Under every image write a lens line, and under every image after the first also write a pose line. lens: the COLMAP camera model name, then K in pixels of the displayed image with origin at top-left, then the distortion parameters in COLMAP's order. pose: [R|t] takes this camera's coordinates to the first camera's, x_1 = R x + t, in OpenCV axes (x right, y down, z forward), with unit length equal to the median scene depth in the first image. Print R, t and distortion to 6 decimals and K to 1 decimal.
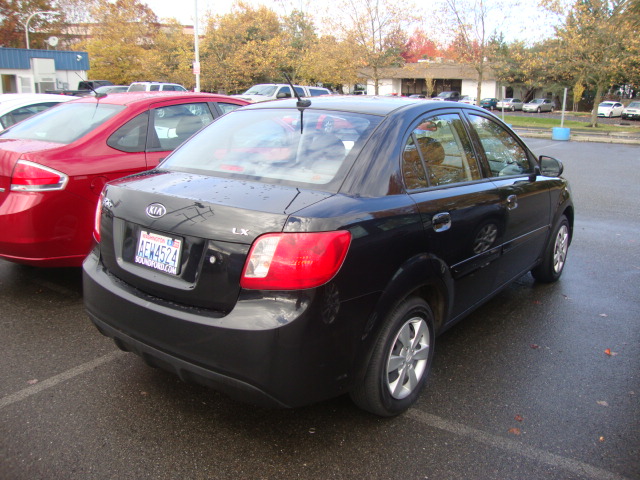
lens RADIAL K [[557.1, 0, 318.8], [0, 557.1, 239.7], [0, 0, 1]] dist [-0.133139, 0.099924]
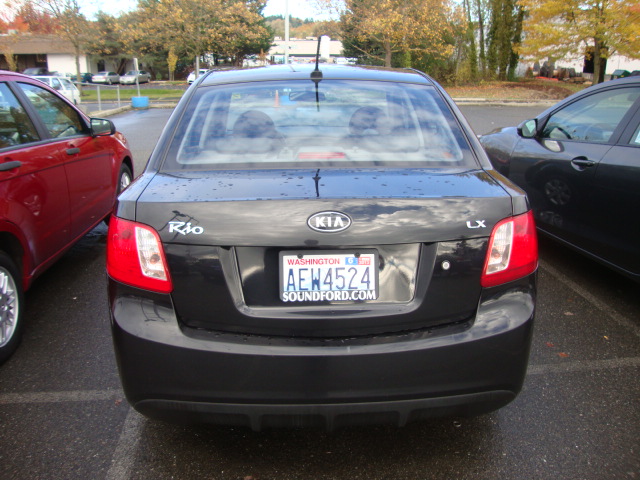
lens RADIAL K [[557.1, 0, 320.9], [0, 557.1, 241.9], [0, 0, 1]] dist [-0.133139, 0.099924]
pose [[0.771258, -0.209043, 0.601217, -0.732405], [0.178102, 0.977679, 0.111464, -0.108142], [-0.611098, 0.021110, 0.791273, 0.424675]]
